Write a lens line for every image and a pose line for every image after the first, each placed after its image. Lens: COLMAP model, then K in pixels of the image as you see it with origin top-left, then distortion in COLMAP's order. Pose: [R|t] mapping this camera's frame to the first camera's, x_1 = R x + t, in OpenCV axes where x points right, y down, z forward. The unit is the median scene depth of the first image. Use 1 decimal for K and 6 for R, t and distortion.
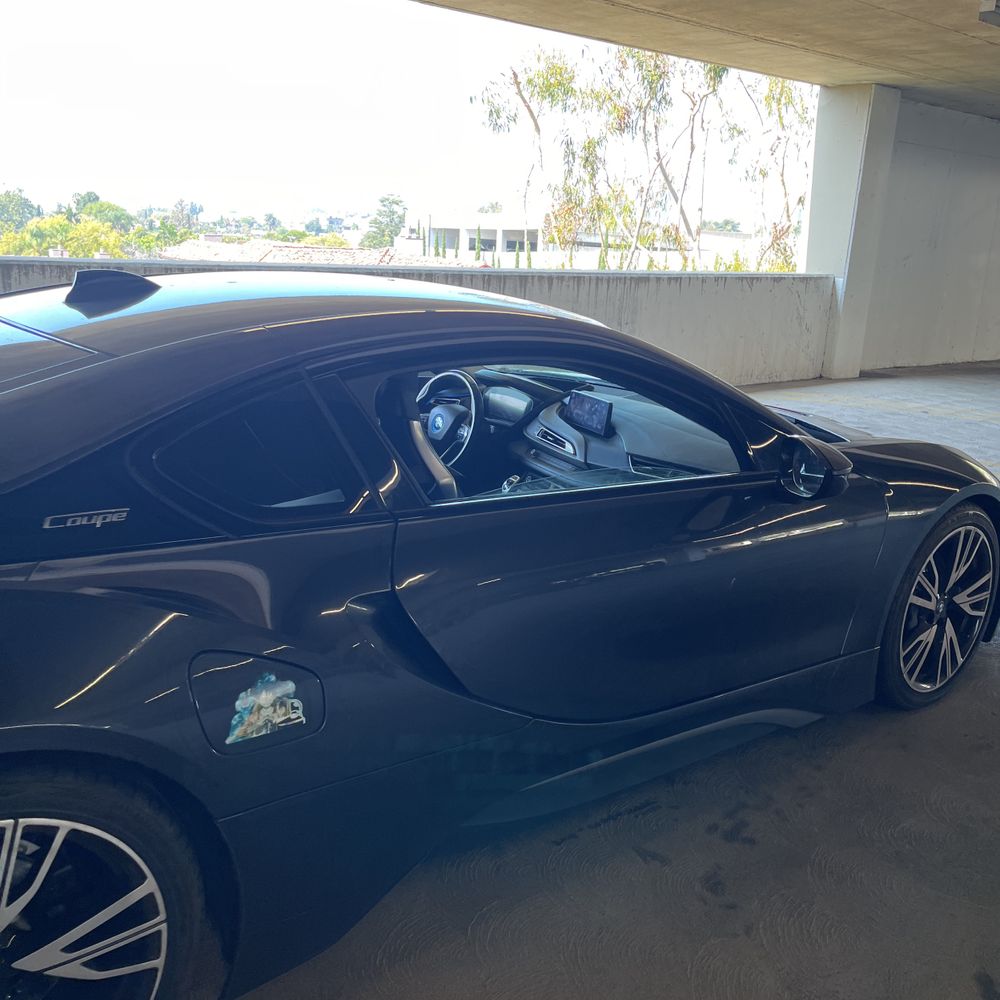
lens RADIAL K [[1011.0, 0, 510.3], [0, 1011.0, 493.3], [0, 0, 1]] dist [0.019451, 0.000000]
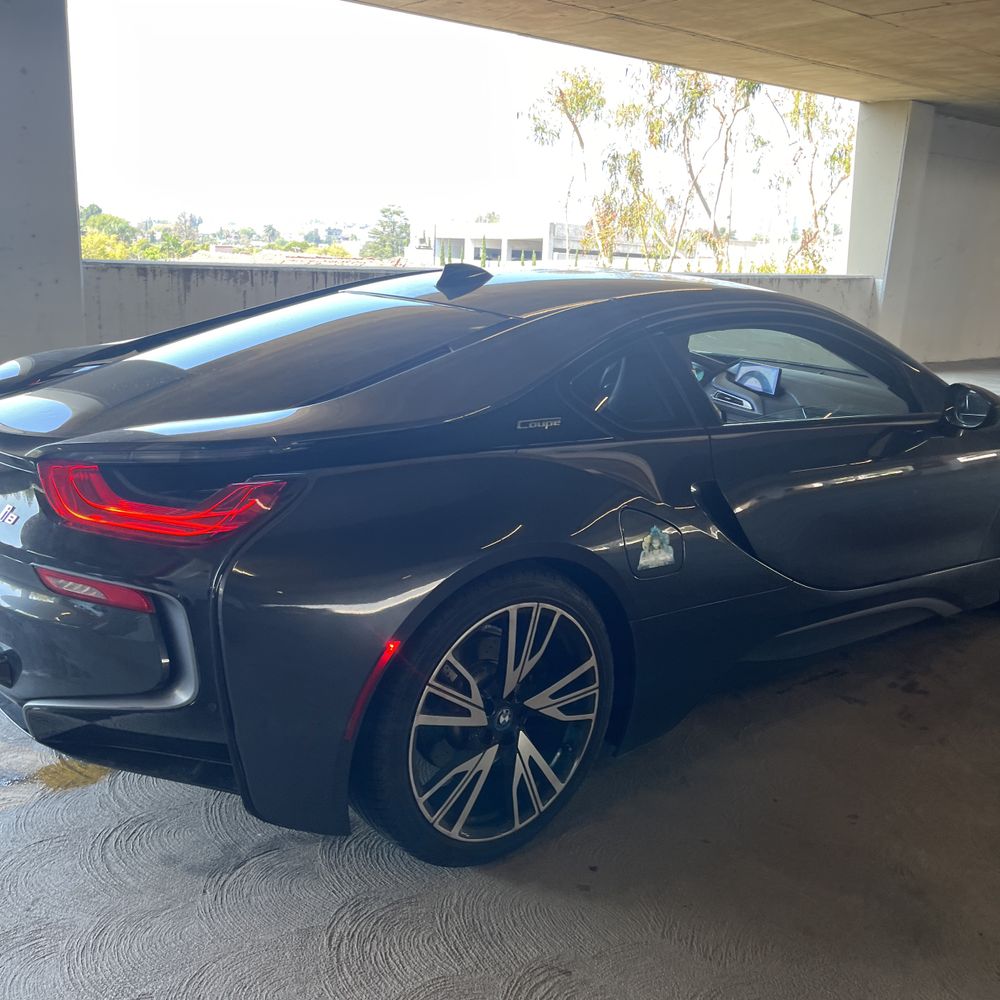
lens RADIAL K [[1011.0, 0, 502.7], [0, 1011.0, 484.4], [0, 0, 1]] dist [0.019451, 0.000000]
pose [[0.999969, -0.005927, -0.005253, -0.108788], [0.005837, 0.999839, -0.016972, 0.033225], [0.005353, 0.016941, 0.999842, -0.116848]]
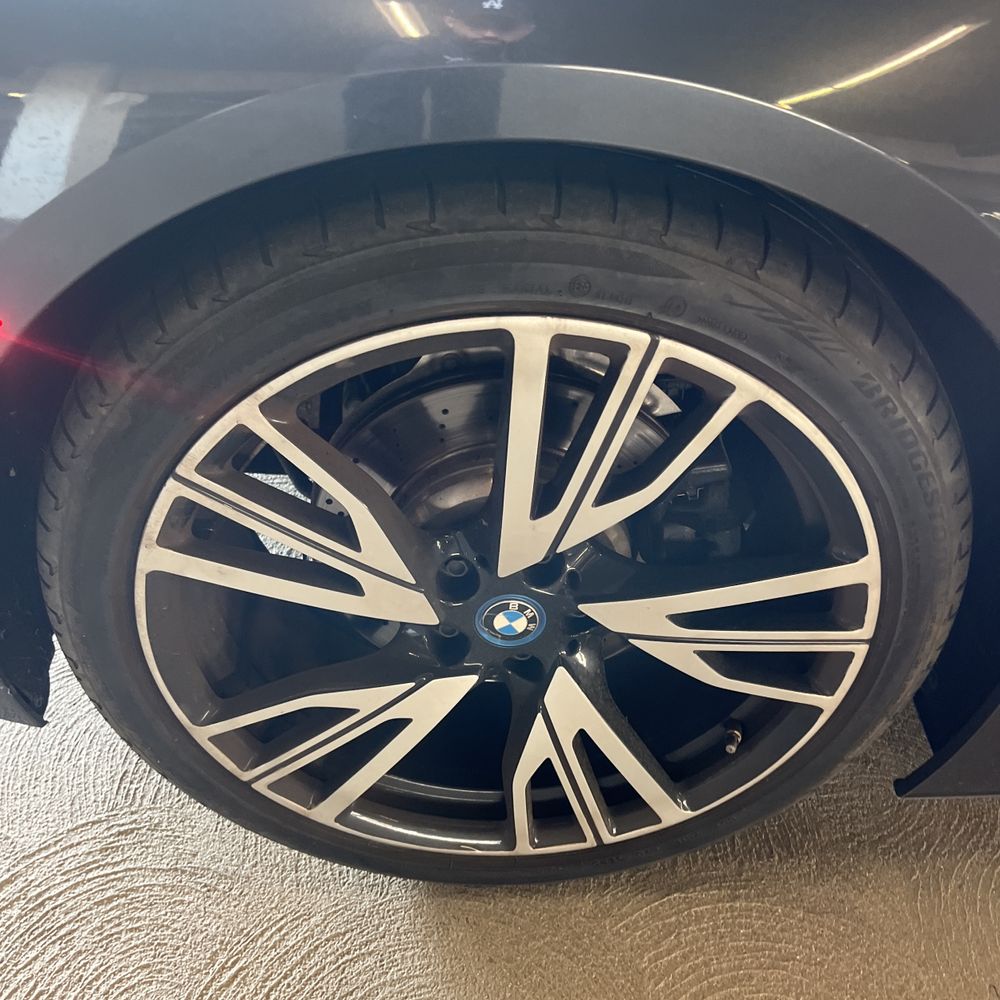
lens RADIAL K [[1011.0, 0, 507.5], [0, 1011.0, 505.6], [0, 0, 1]] dist [0.019451, 0.000000]
pose [[0.783991, 0.389223, -0.483595, -0.061425], [-0.173801, 0.885491, 0.430929, 0.042982], [0.595946, -0.253795, 0.761864, 0.126649]]
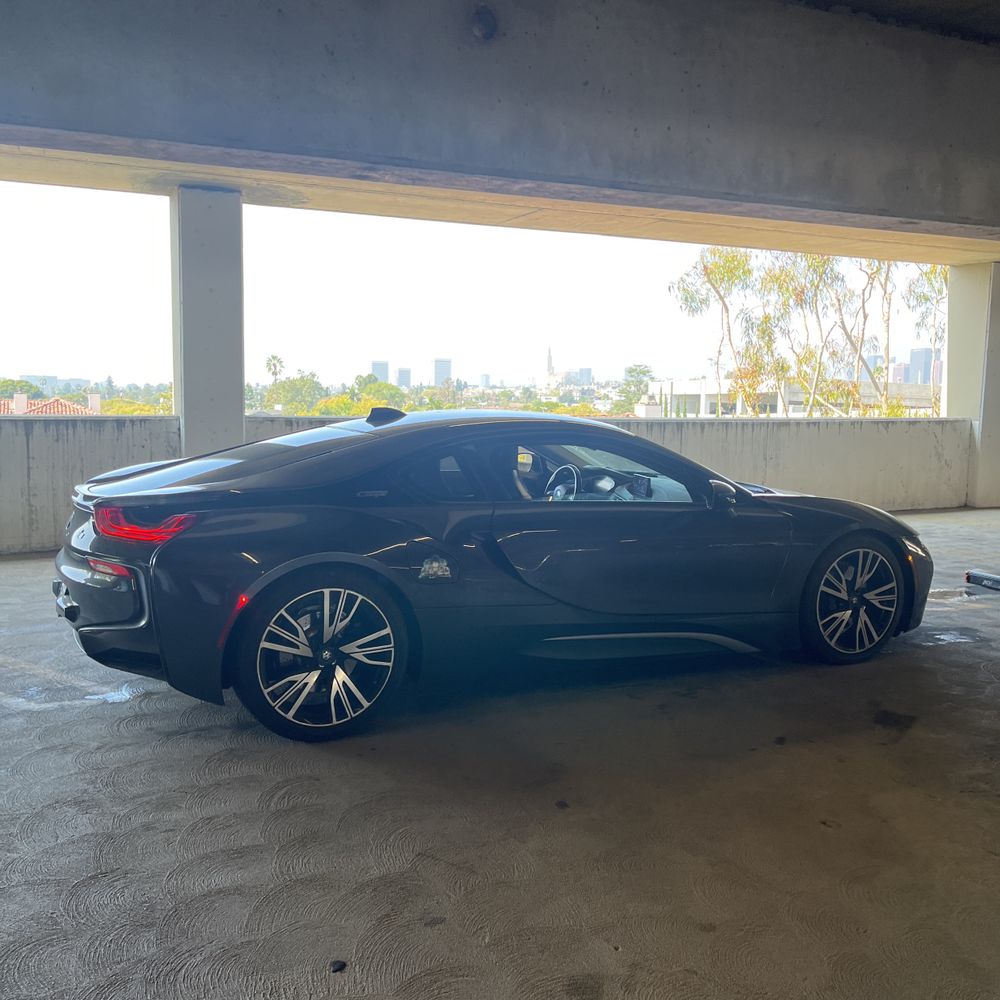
lens RADIAL K [[1011.0, 0, 523.5], [0, 1011.0, 479.1], [0, 0, 1]] dist [0.019451, 0.000000]
pose [[0.973373, -0.013708, -0.228816, 0.131095], [-0.026270, 0.984962, -0.170761, 0.099075], [0.227716, 0.172225, 0.958376, -0.332500]]
